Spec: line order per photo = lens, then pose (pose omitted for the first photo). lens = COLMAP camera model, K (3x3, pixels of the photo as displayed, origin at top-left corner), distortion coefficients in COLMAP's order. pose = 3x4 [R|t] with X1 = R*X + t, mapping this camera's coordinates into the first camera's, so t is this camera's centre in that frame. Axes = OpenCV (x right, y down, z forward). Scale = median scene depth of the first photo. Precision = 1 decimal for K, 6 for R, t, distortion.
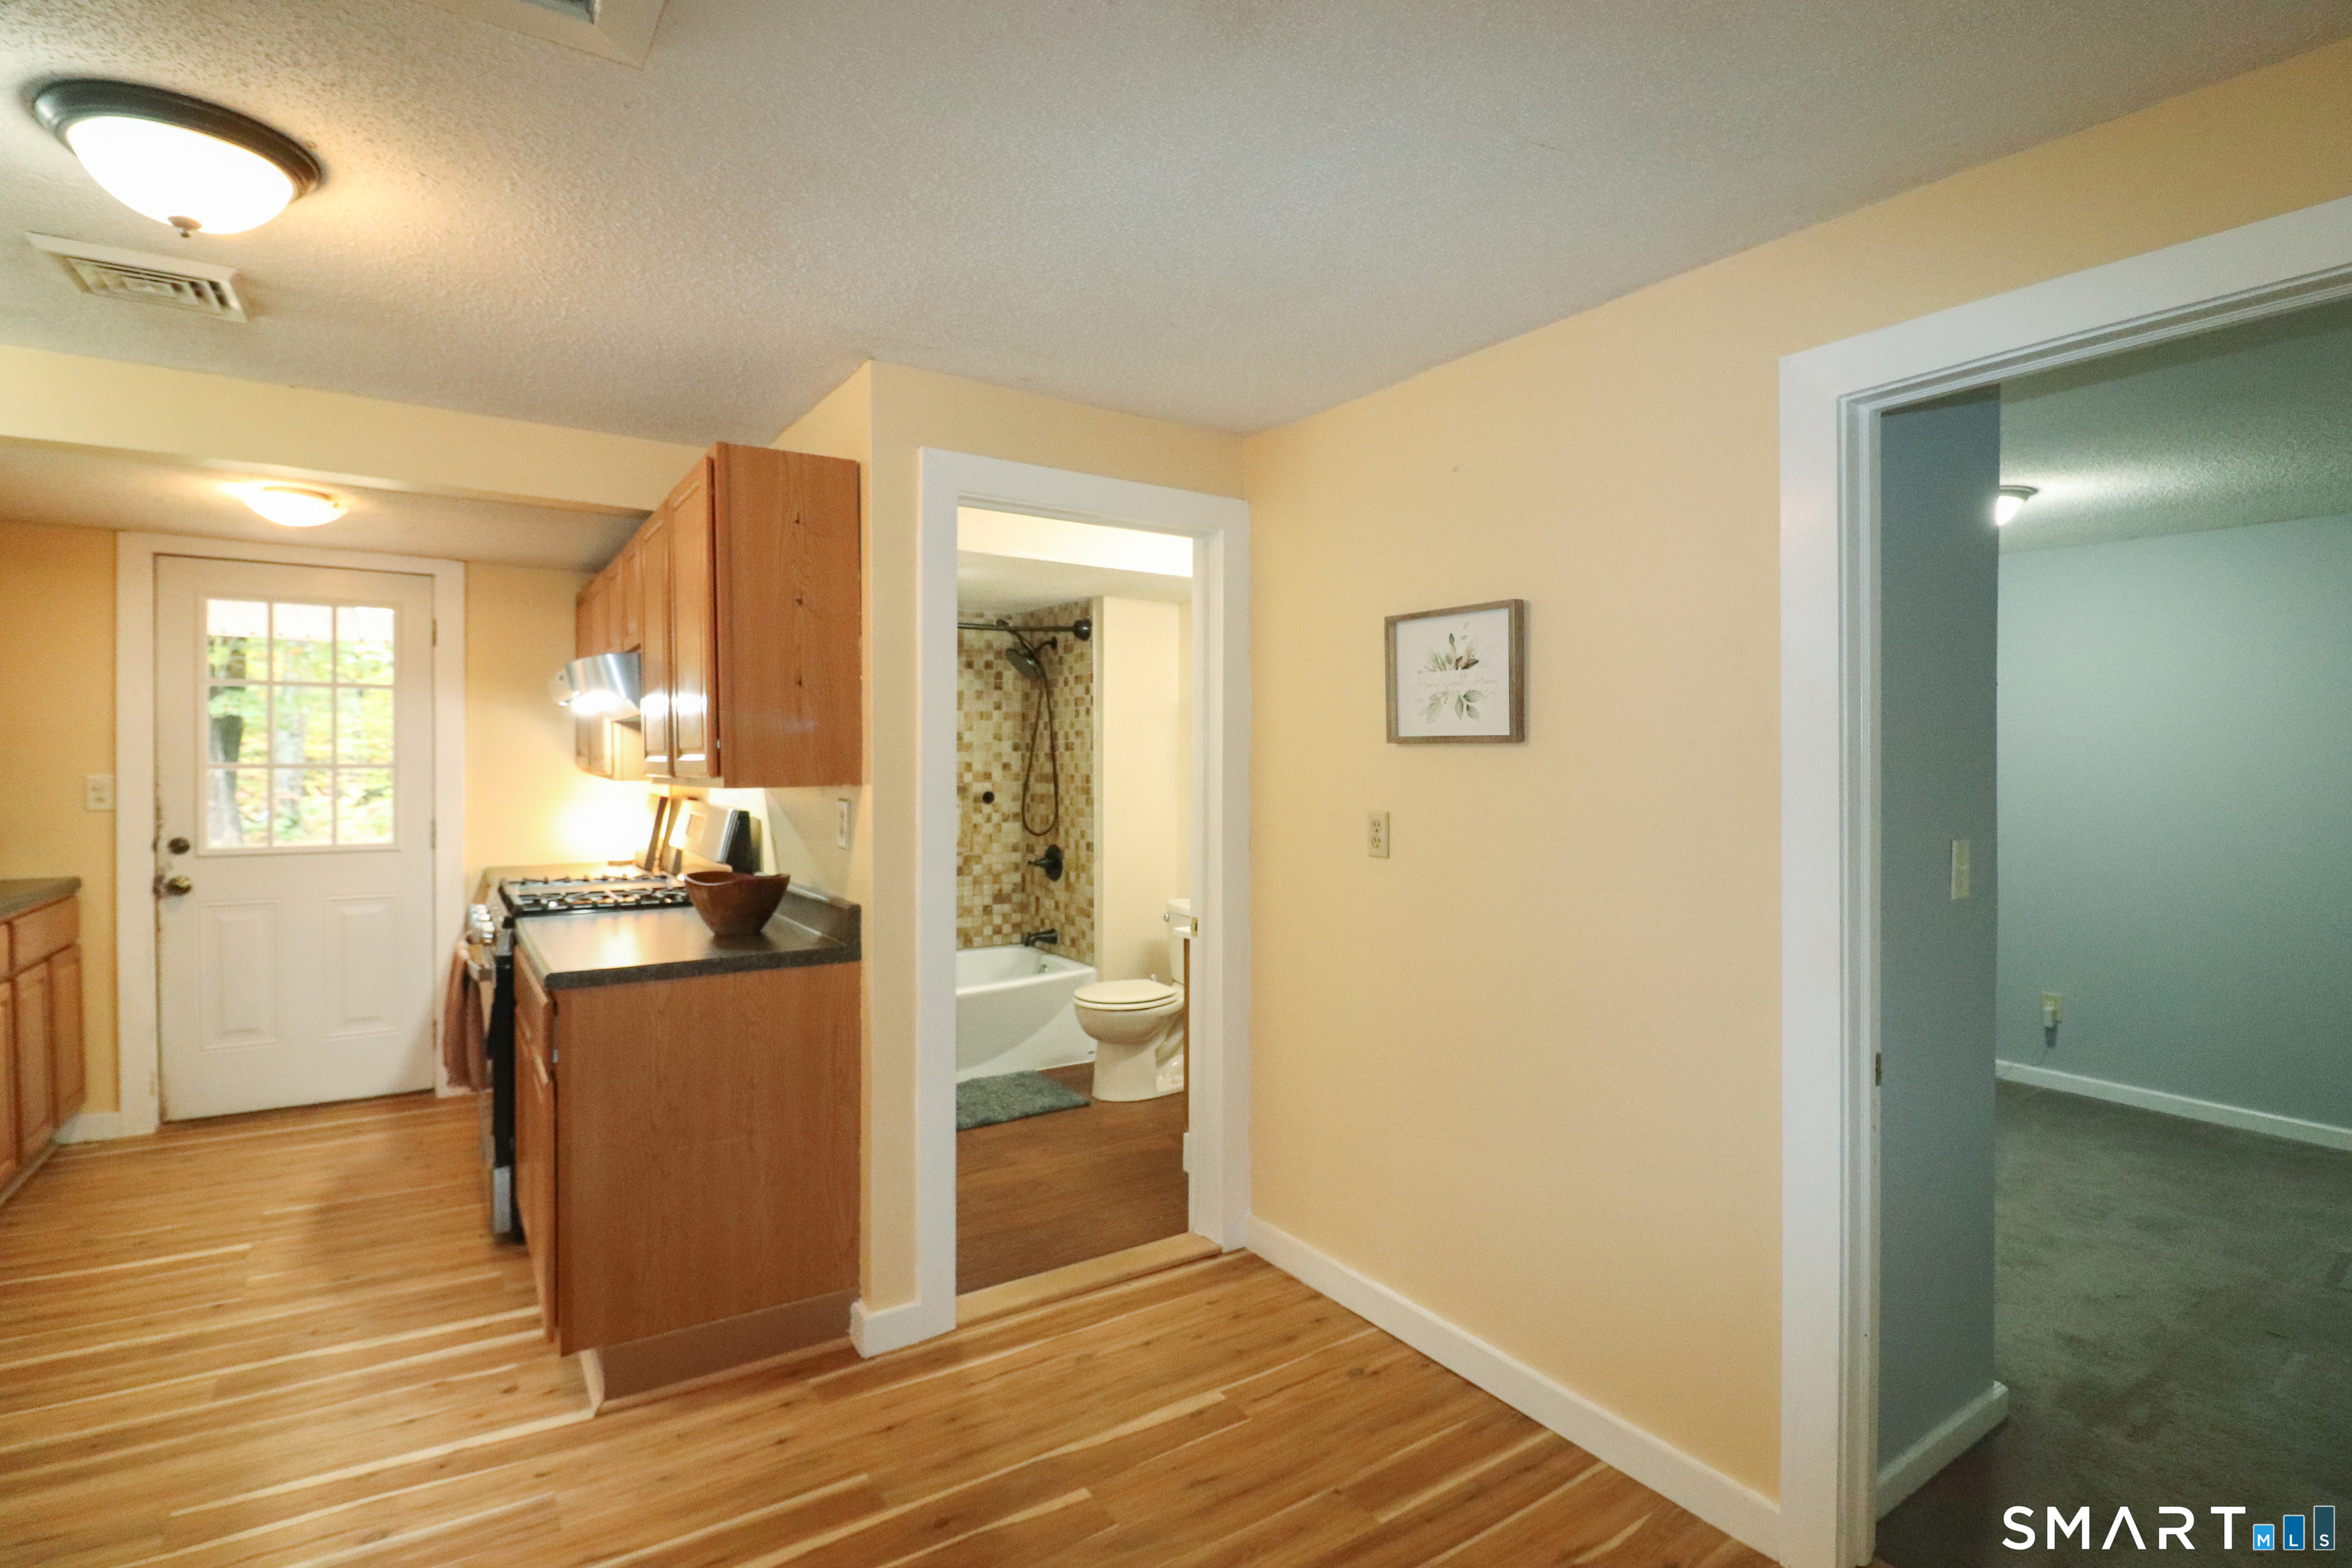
lens RADIAL K [[1154.6, 0, 1177.9], [0, 1154.6, 764.4], [0, 0, 1]] dist [-0.000897, -0.014229]
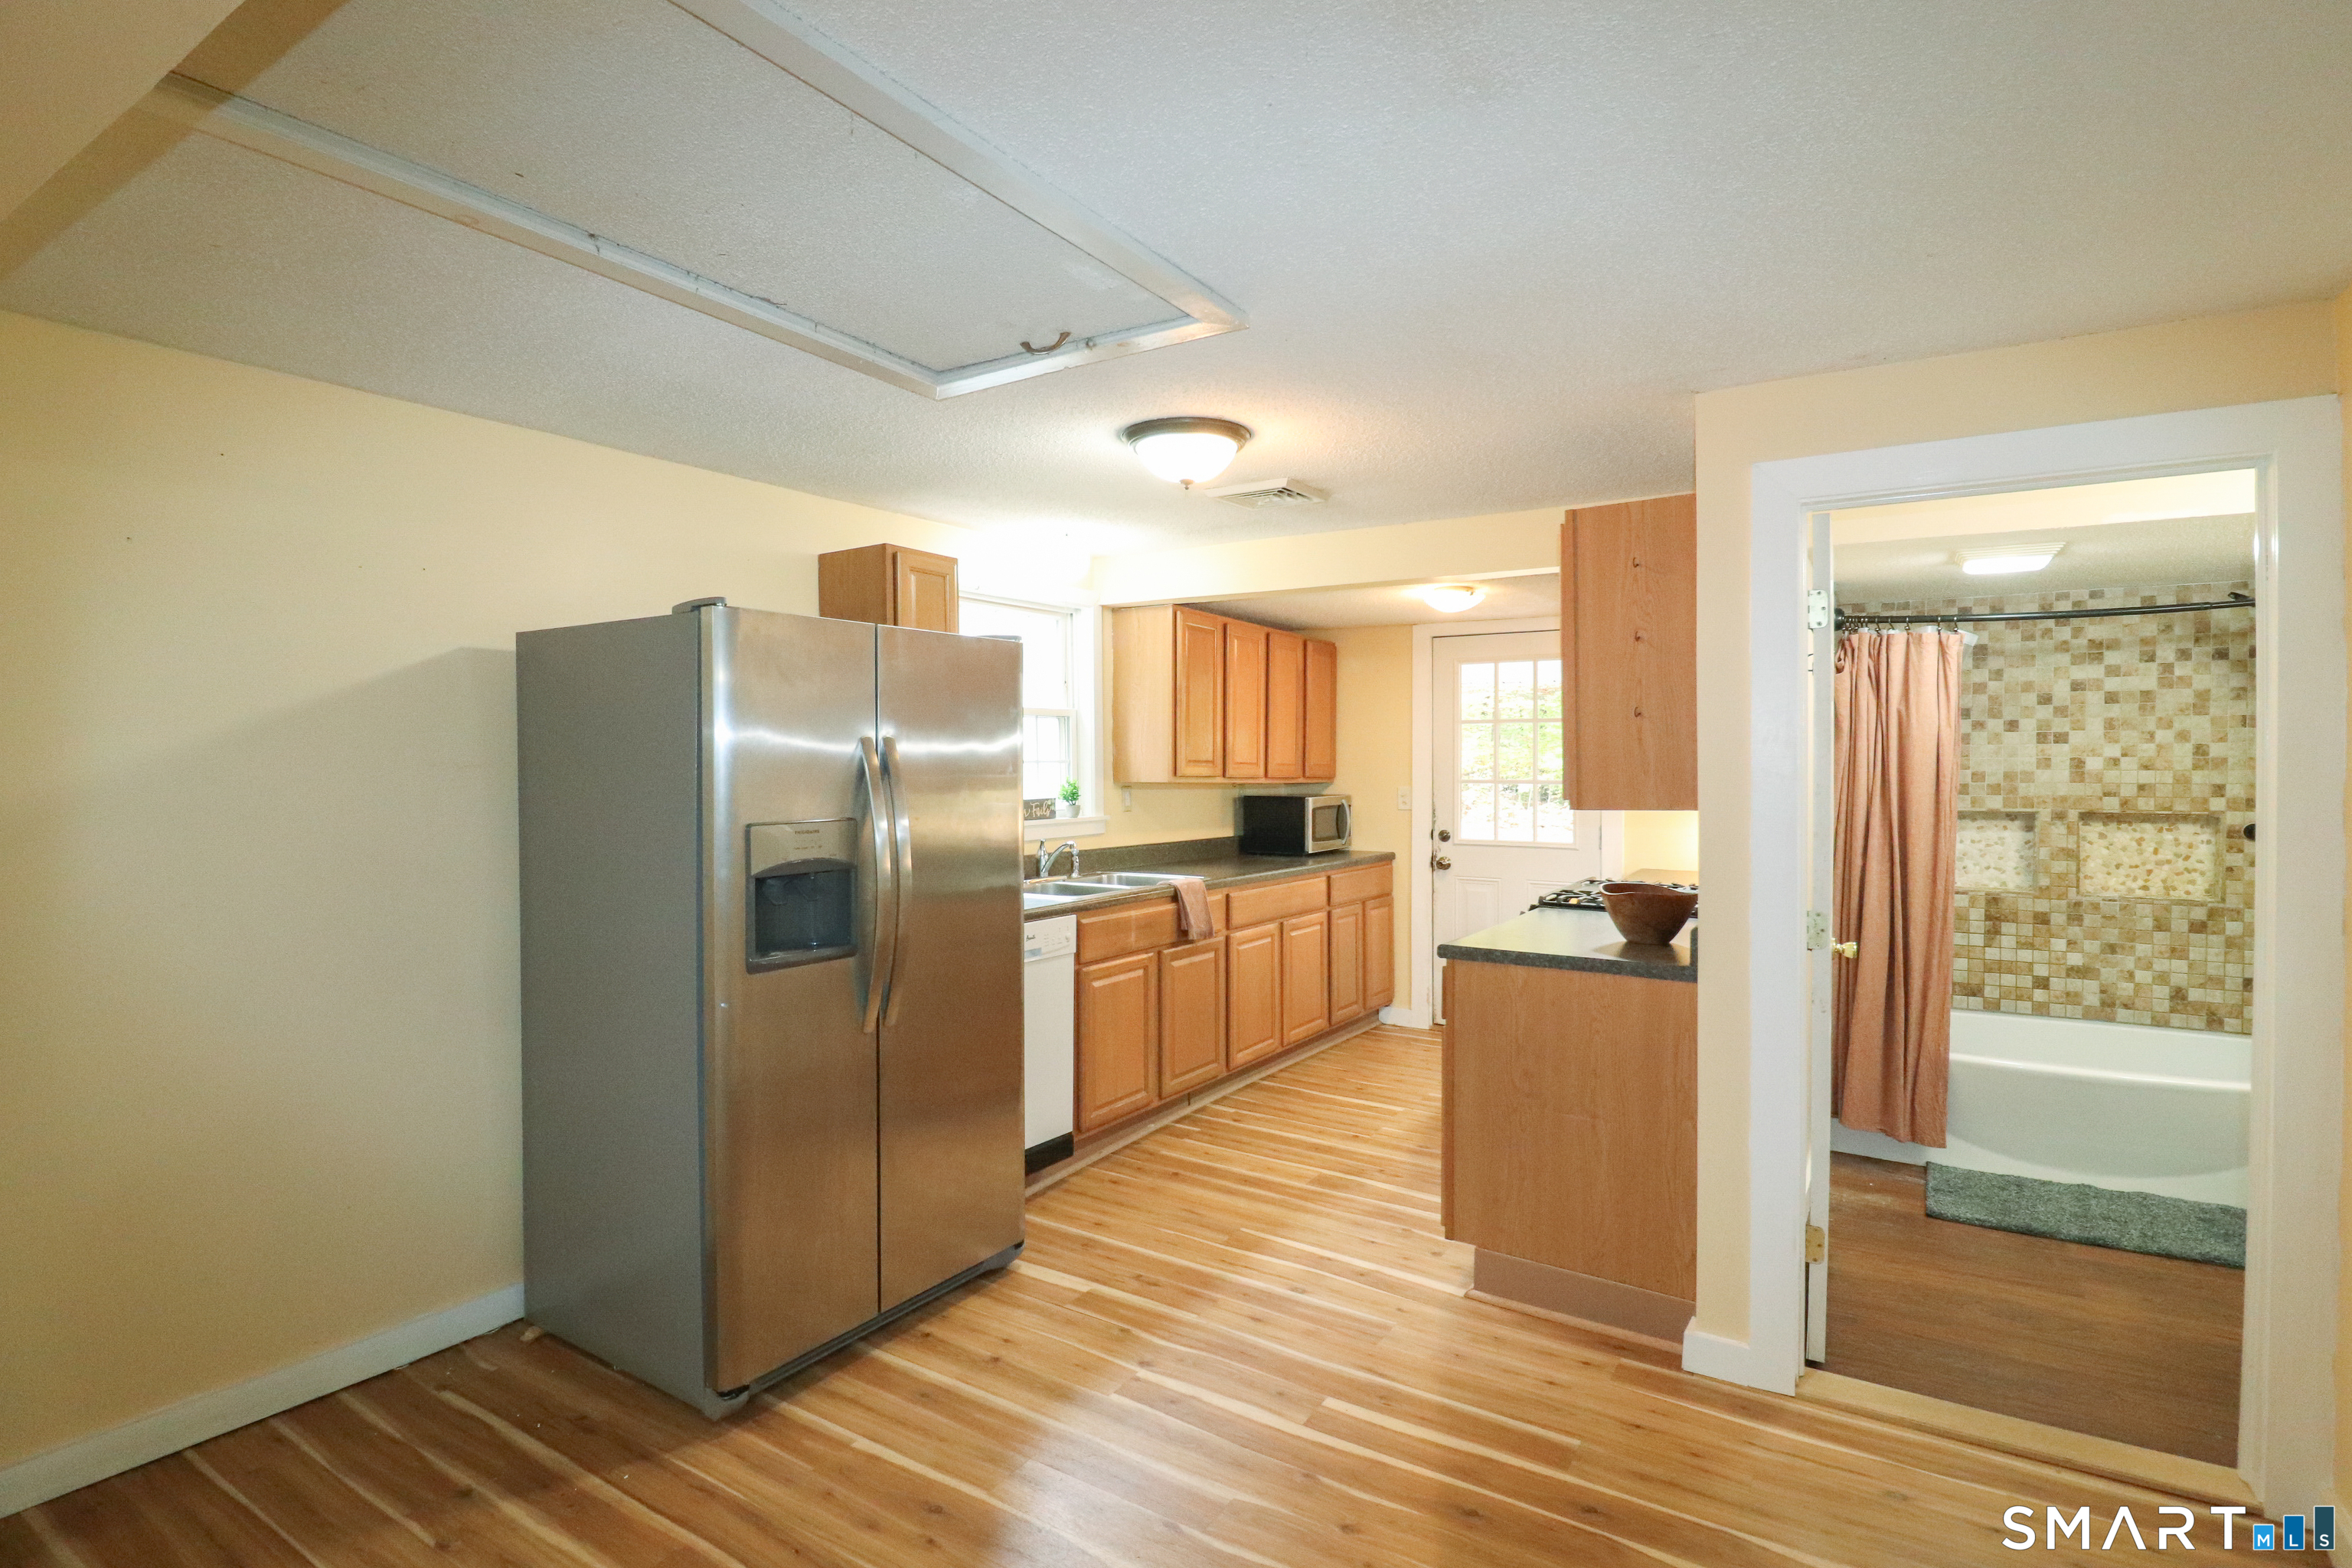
lens RADIAL K [[1116.5, 0, 1164.2], [0, 1116.5, 765.1], [0, 0, 1]] dist [-0.001108, -0.014053]
pose [[0.385417, -0.002788, -0.922738, 0.458468], [-0.005370, 0.999972, -0.005265, -0.014412], [0.922727, 0.006985, 0.385391, 0.187051]]
